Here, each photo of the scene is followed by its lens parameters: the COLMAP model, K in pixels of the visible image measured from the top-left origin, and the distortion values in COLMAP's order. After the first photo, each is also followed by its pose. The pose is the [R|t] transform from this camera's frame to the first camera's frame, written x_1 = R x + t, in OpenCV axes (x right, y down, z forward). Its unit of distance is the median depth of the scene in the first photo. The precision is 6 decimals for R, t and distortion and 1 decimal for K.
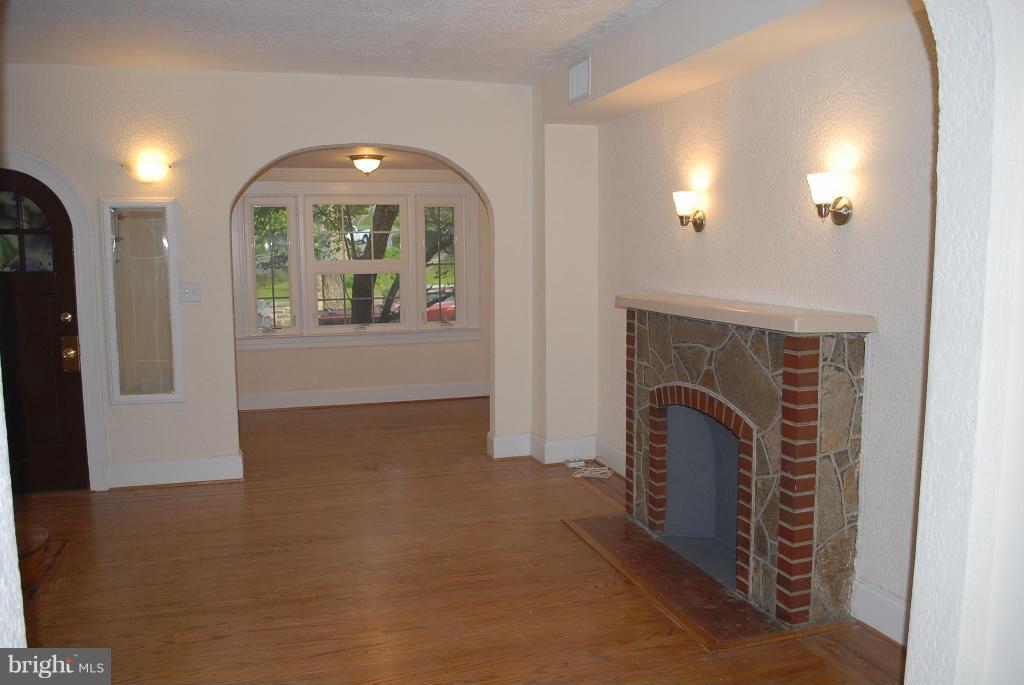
lens RADIAL K [[864.4, 0, 505.7], [0, 864.4, 361.3], [0, 0, 1]] dist [-0.058607, -0.000192]
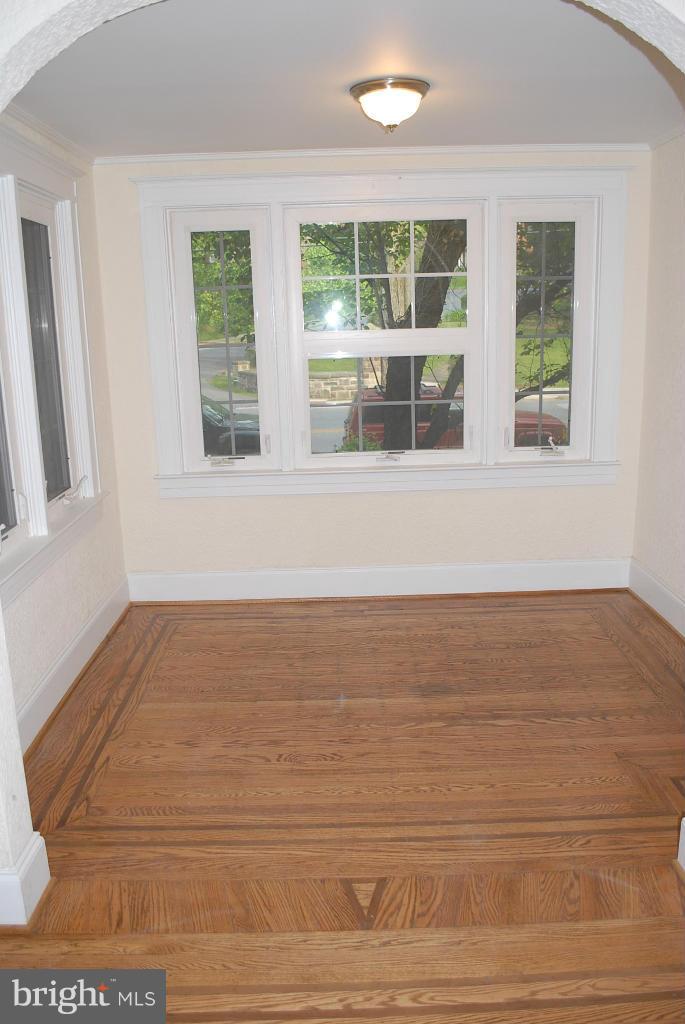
lens RADIAL K [[864.4, 0, 342.5], [0, 864.4, 512.0], [0, 0, 1]] dist [-0.058607, -0.000192]
pose [[0.965707, 0.040443, -0.256464, -0.088017], [-0.014503, 0.994654, 0.102241, -0.092689], [0.259228, -0.095015, 0.961131, 0.730877]]
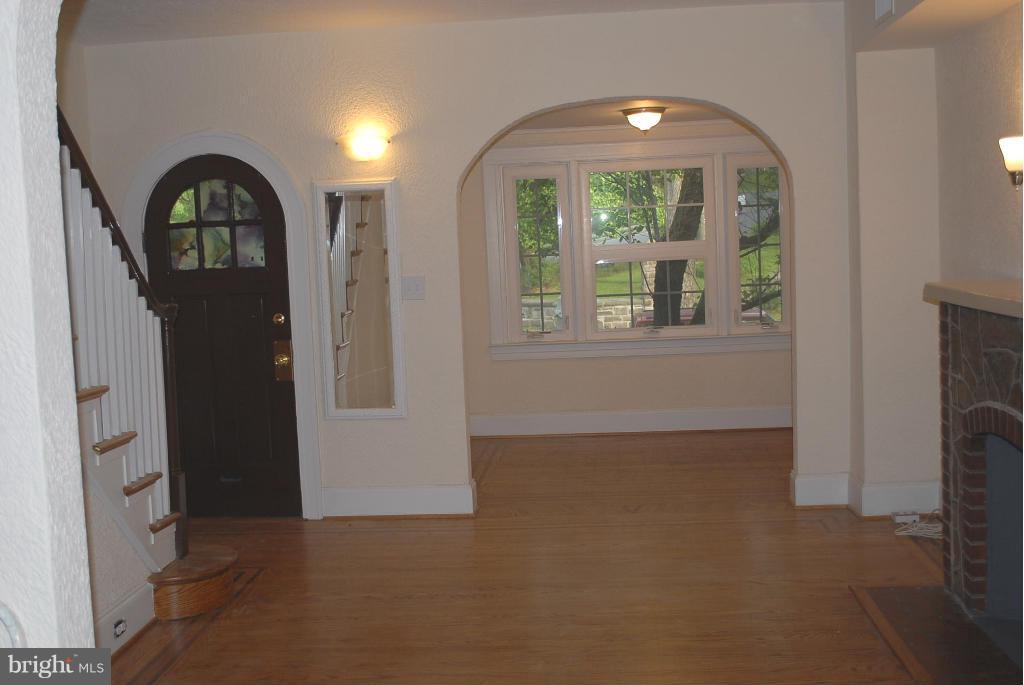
lens RADIAL K [[1217.4, 0, 459.6], [0, 1217.4, 367.1], [0, 0, 1]] dist [-0.012048, 0.010487]
pose [[0.923872, 0.007799, -0.382623, 0.133882], [-0.012525, 0.999873, -0.009861, 0.007904], [0.382498, 0.013902, 0.923852, -0.088266]]
